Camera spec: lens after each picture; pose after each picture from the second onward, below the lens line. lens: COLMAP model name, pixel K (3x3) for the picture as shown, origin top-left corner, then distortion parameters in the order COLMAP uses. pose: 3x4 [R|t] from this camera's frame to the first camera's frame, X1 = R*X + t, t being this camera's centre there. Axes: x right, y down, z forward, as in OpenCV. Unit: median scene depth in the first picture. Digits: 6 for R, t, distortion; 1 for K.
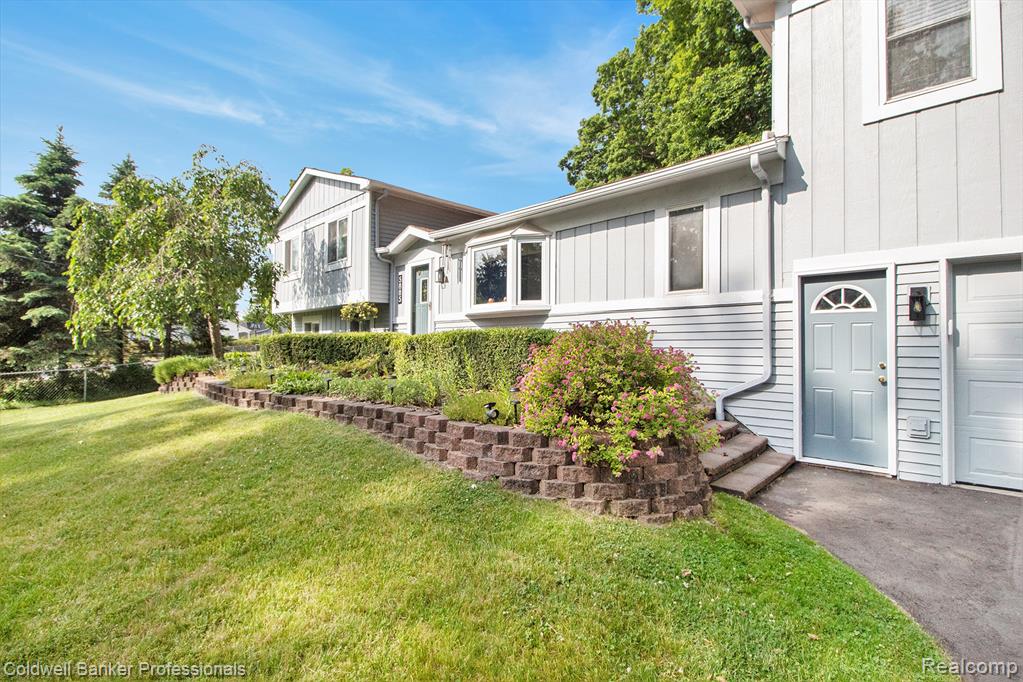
lens RADIAL K [[462.8, 0, 511.5], [0, 462.8, 341.0], [0, 0, 1]] dist [0.000505, 0.000005]
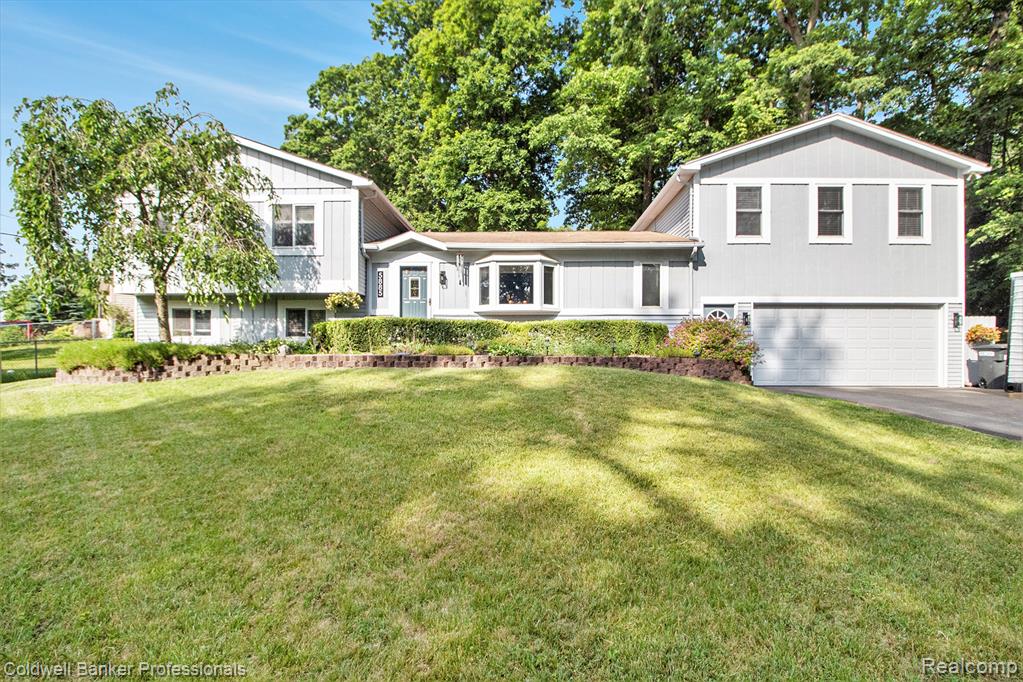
lens RADIAL K [[463.1, 0, 512.2], [0, 463.1, 359.8], [0, 0, 1]] dist [0.000345, 0.000014]
pose [[0.750874, 0.004652, 0.660429, -1.022147], [-0.009547, 0.999947, 0.003812, 0.086117], [-0.660376, -0.009167, 0.750879, -0.057254]]
